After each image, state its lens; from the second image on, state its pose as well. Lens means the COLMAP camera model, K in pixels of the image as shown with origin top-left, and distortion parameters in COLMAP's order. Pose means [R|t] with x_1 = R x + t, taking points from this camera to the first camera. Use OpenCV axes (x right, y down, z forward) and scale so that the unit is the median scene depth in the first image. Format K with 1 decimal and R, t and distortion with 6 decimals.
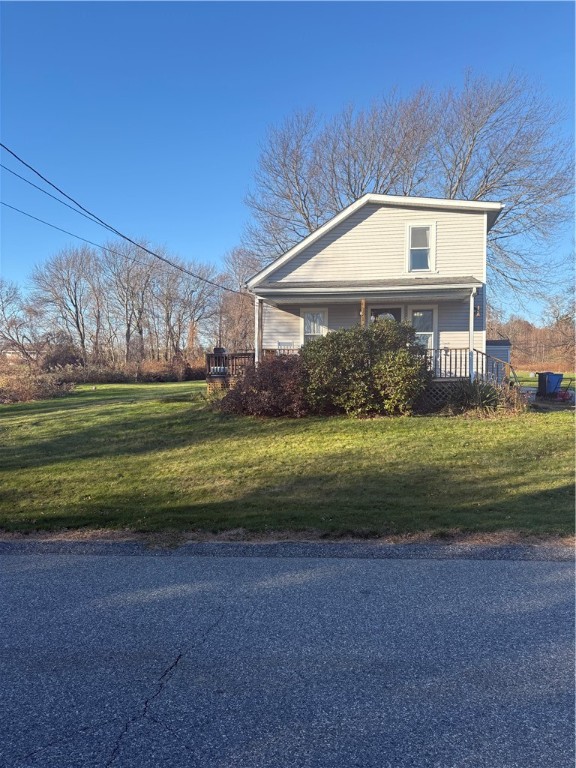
lens RADIAL K [[581.7, 0, 288.5], [0, 581.7, 382.7], [0, 0, 1]] dist [0.013677, -0.000117]
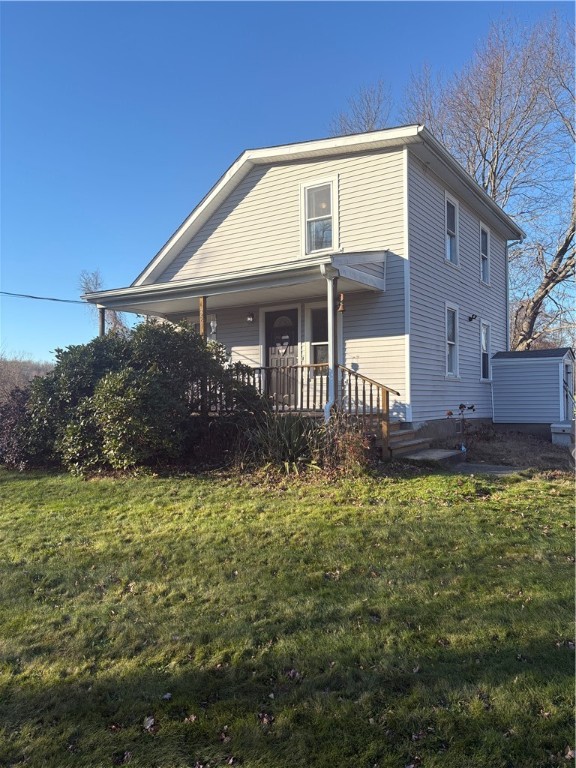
lens RADIAL K [[581.7, 0, 288.1], [0, 581.7, 385.9], [0, 0, 1]] dist [0.013677, -0.000117]
pose [[0.919837, -0.016222, -0.391966, 0.453173], [0.001795, 0.999308, -0.037144, -0.011890], [0.392297, 0.033463, 0.919230, 0.373954]]
